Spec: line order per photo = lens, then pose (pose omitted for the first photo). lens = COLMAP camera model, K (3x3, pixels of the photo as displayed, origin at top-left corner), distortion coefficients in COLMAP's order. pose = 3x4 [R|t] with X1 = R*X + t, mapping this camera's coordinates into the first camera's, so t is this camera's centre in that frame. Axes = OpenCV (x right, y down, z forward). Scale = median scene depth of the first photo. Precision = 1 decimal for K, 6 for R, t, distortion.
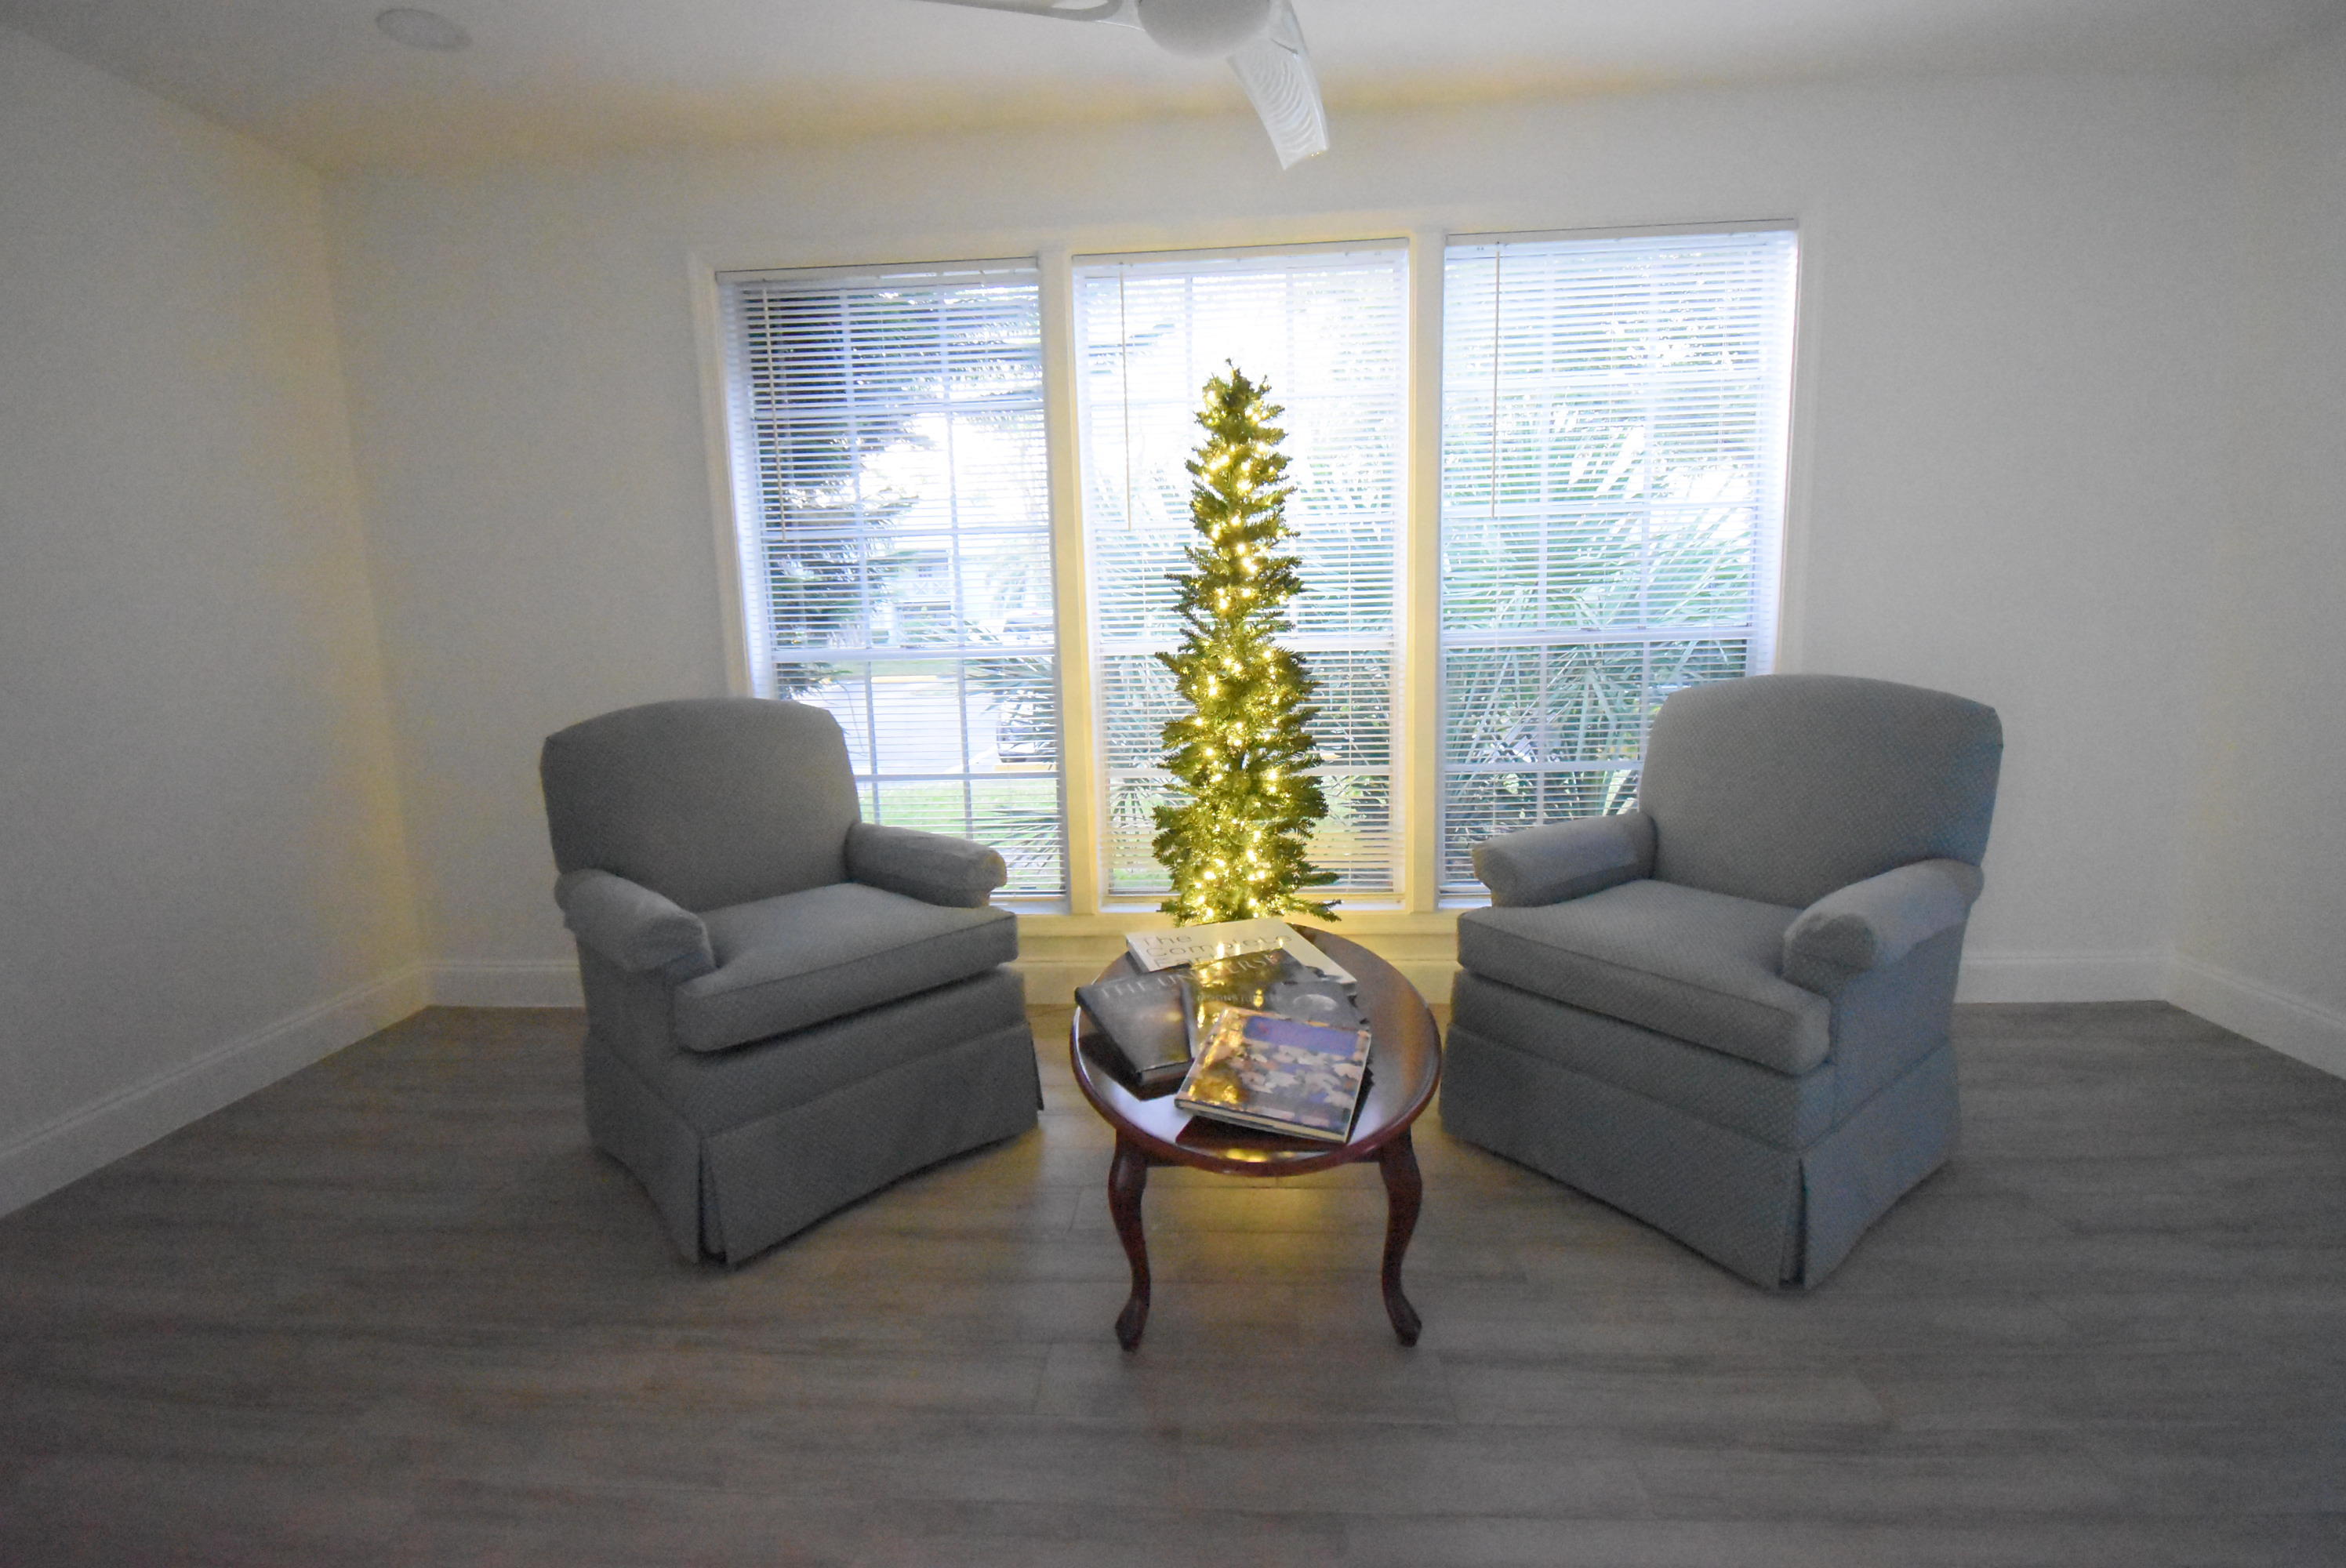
lens RADIAL K [[1043.9, 0, 1185.1], [0, 1043.9, 769.7], [0, 0, 1]] dist [0.003349, -0.014550]
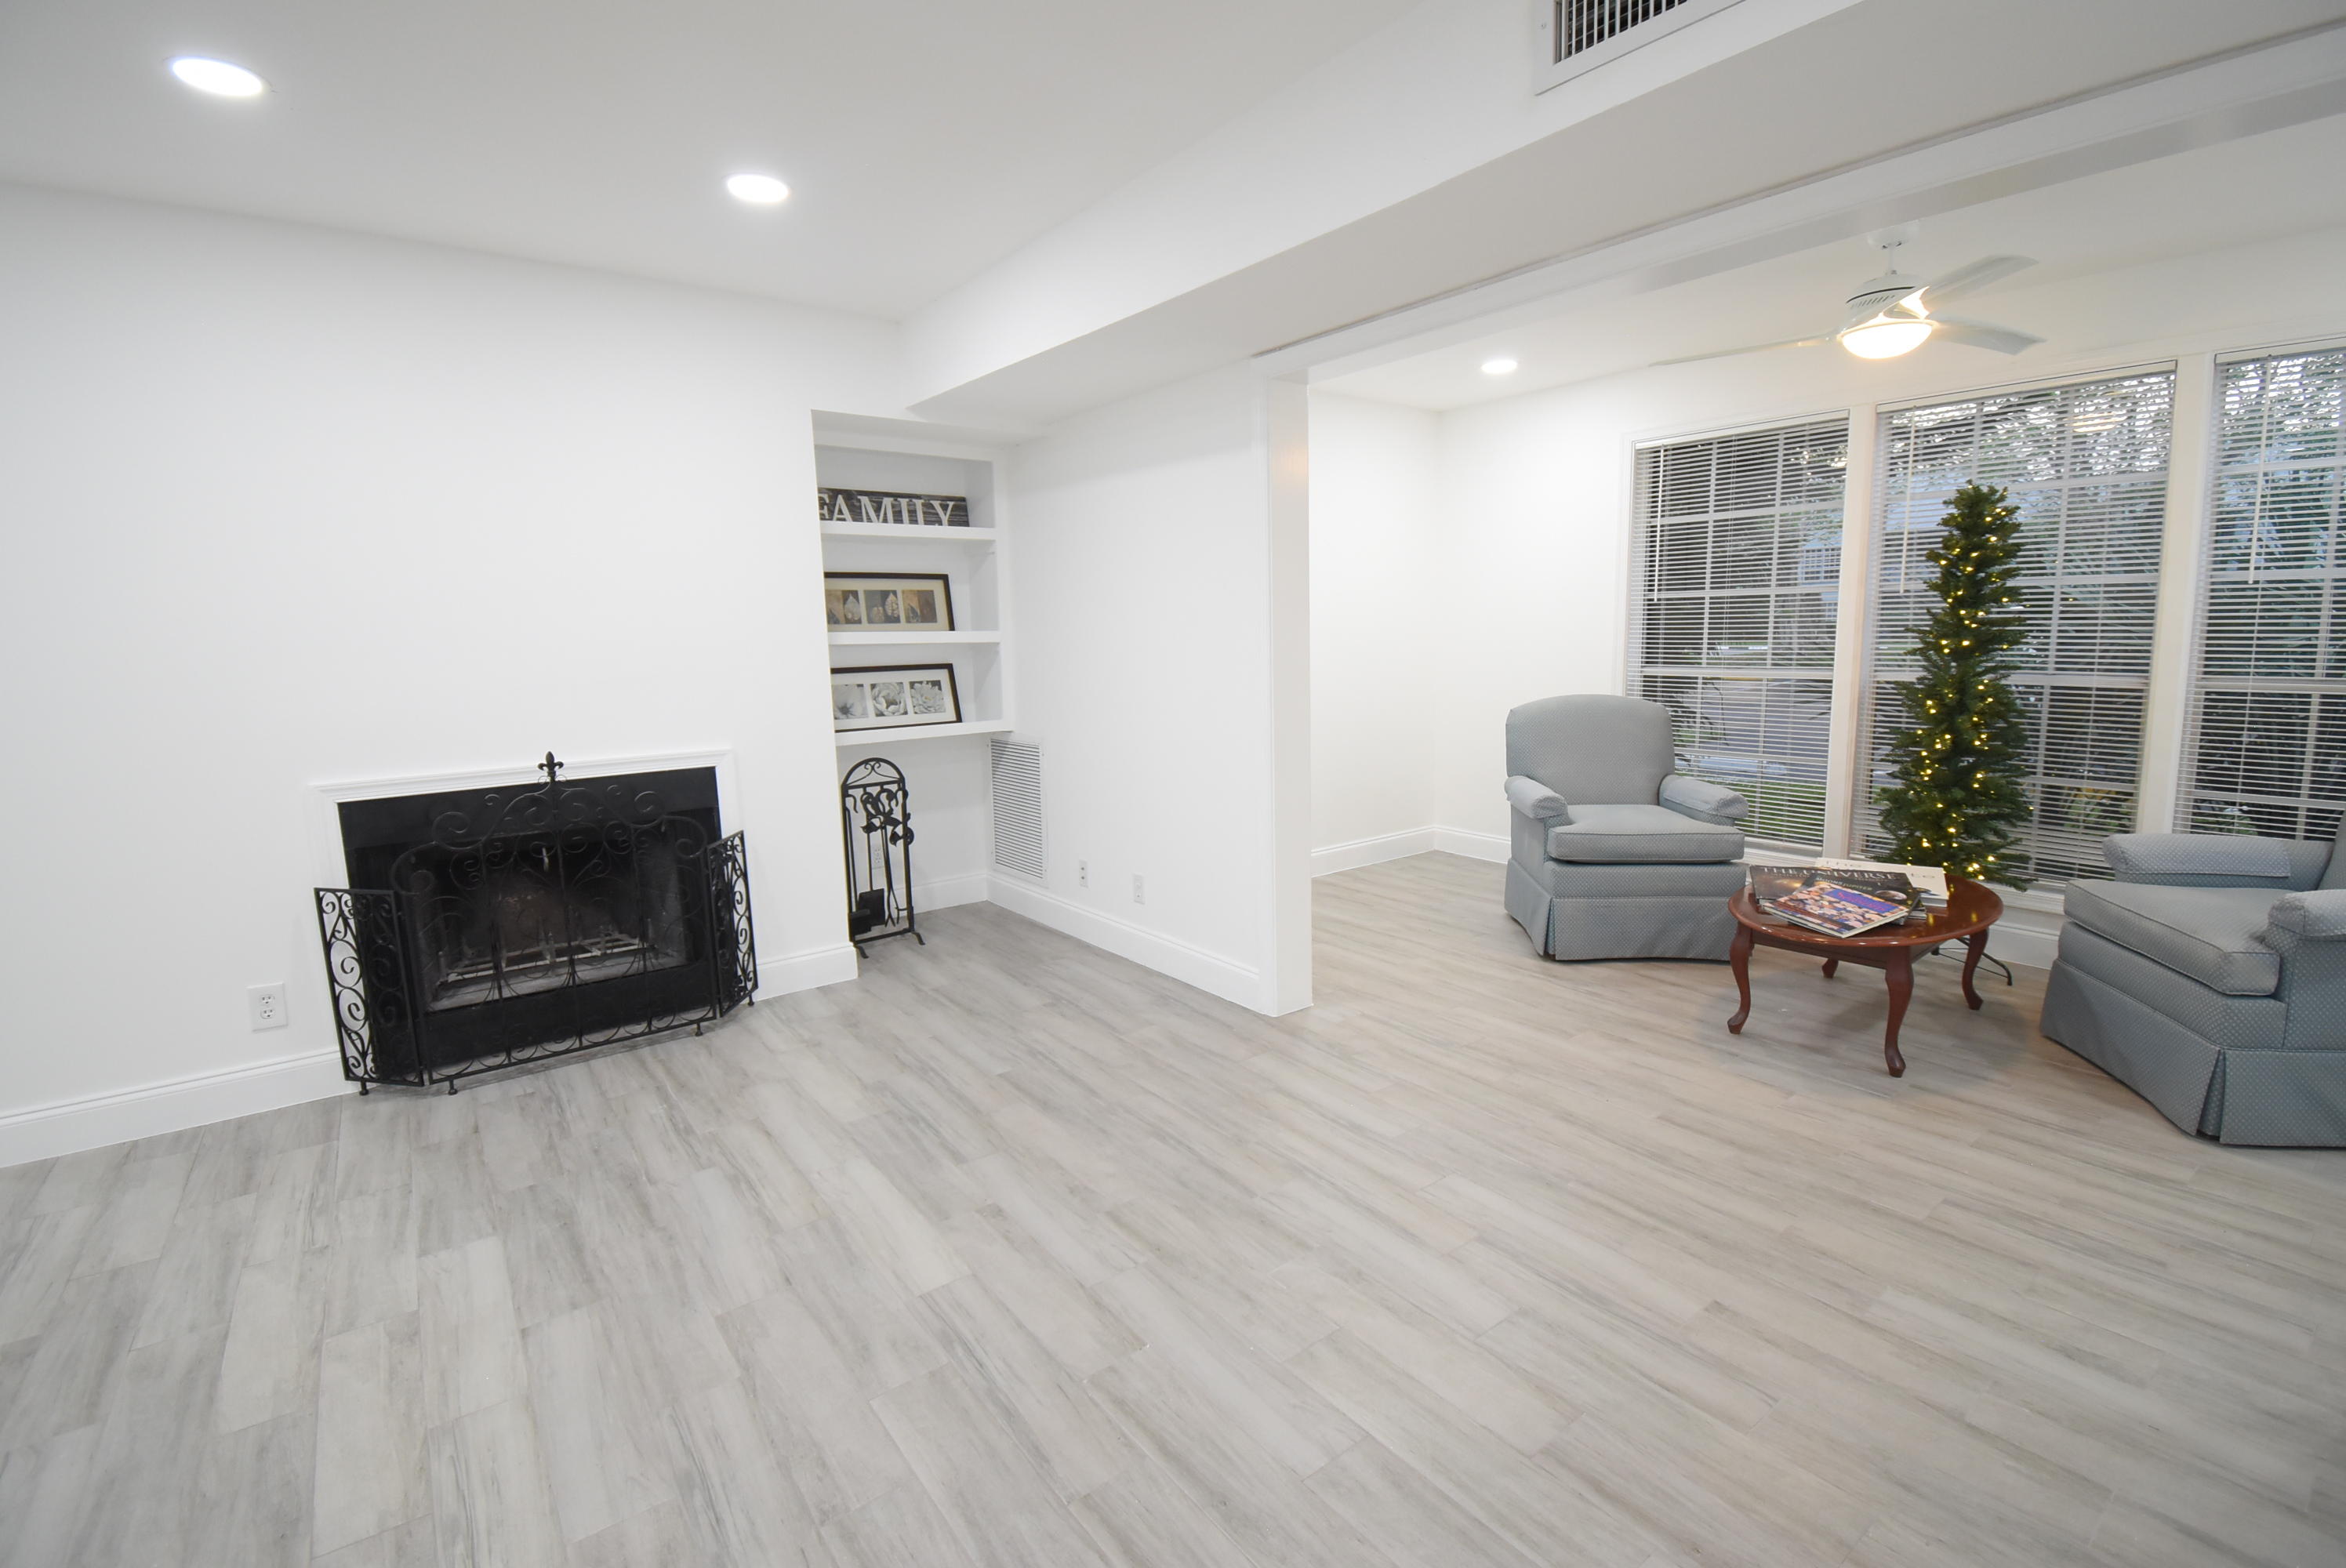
lens RADIAL K [[1043.9, 0, 1178.2], [0, 1043.9, 771.7], [0, 0, 1]] dist [0.003349, -0.014550]
pose [[0.653776, 0.113094, -0.748189, 0.520360], [-0.108260, 0.992576, 0.055436, 0.047926], [0.748904, 0.044756, 0.661166, -0.856578]]
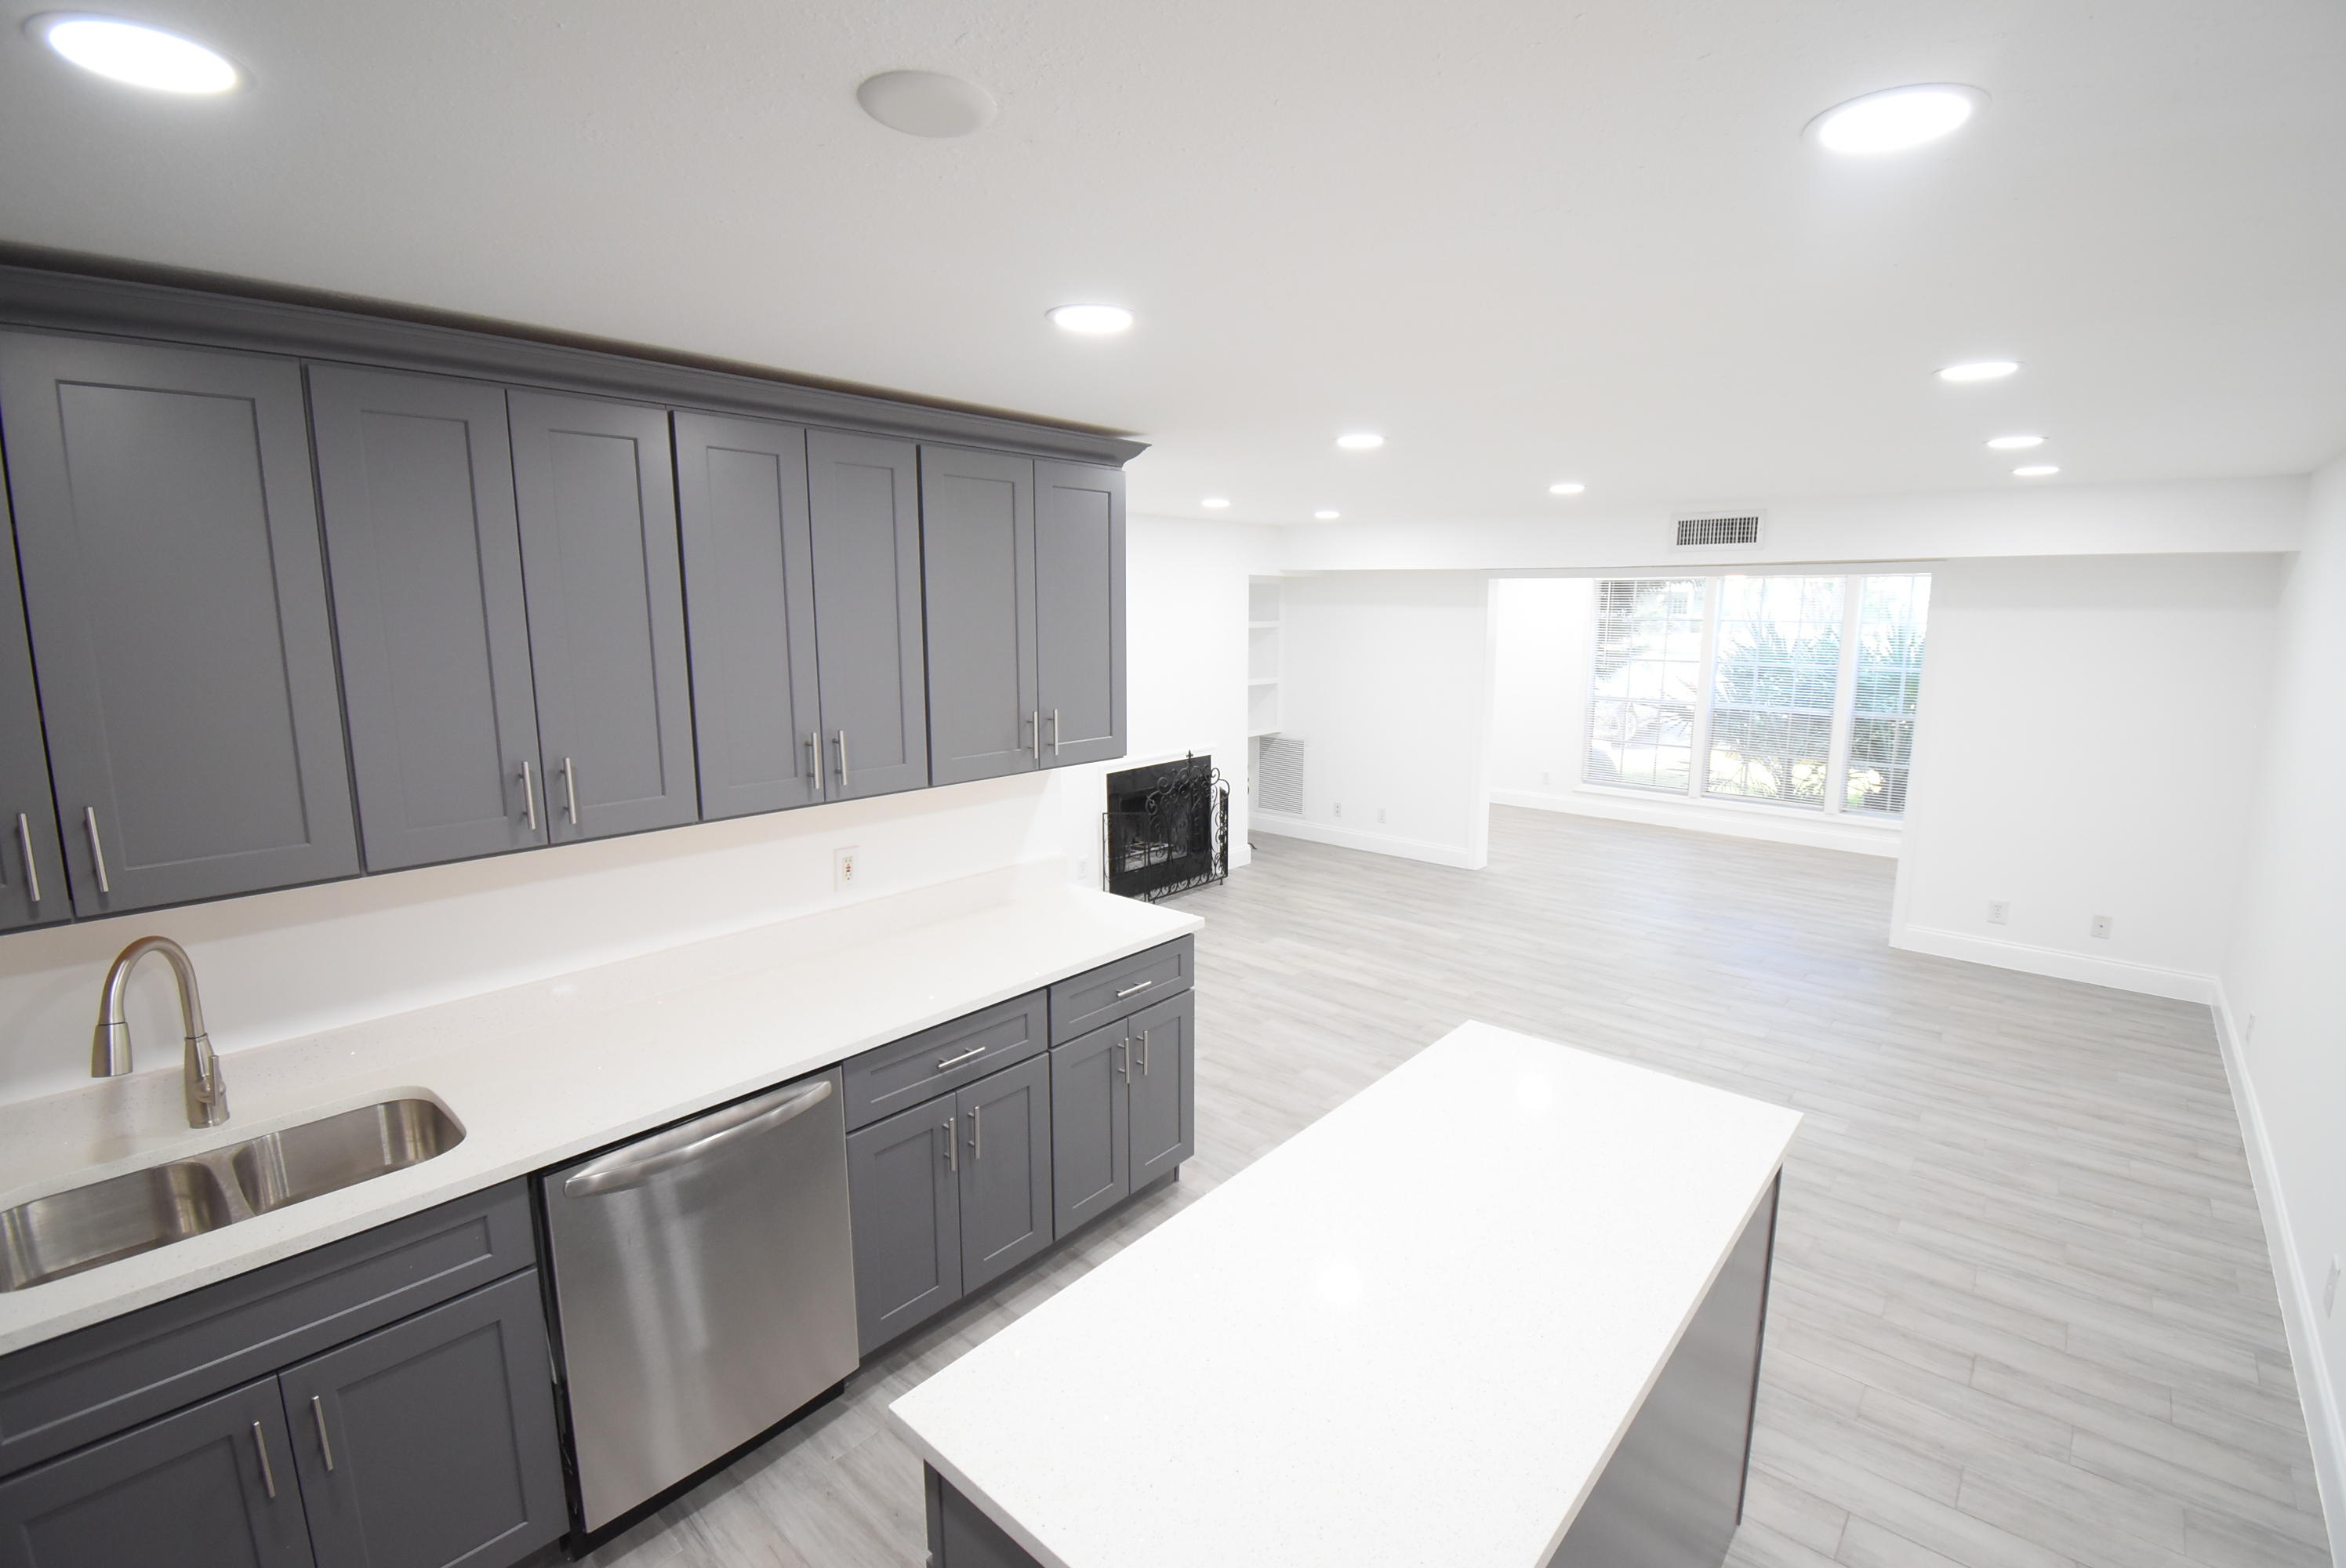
lens RADIAL K [[1043.9, 0, 1171.0], [0, 1043.9, 774.8], [0, 0, 1]] dist [0.003349, -0.014550]
pose [[0.780817, 0.125833, -0.611957, 0.741502], [-0.110621, 0.991876, 0.062808, 0.080341], [0.614889, 0.018654, 0.788393, -3.005994]]
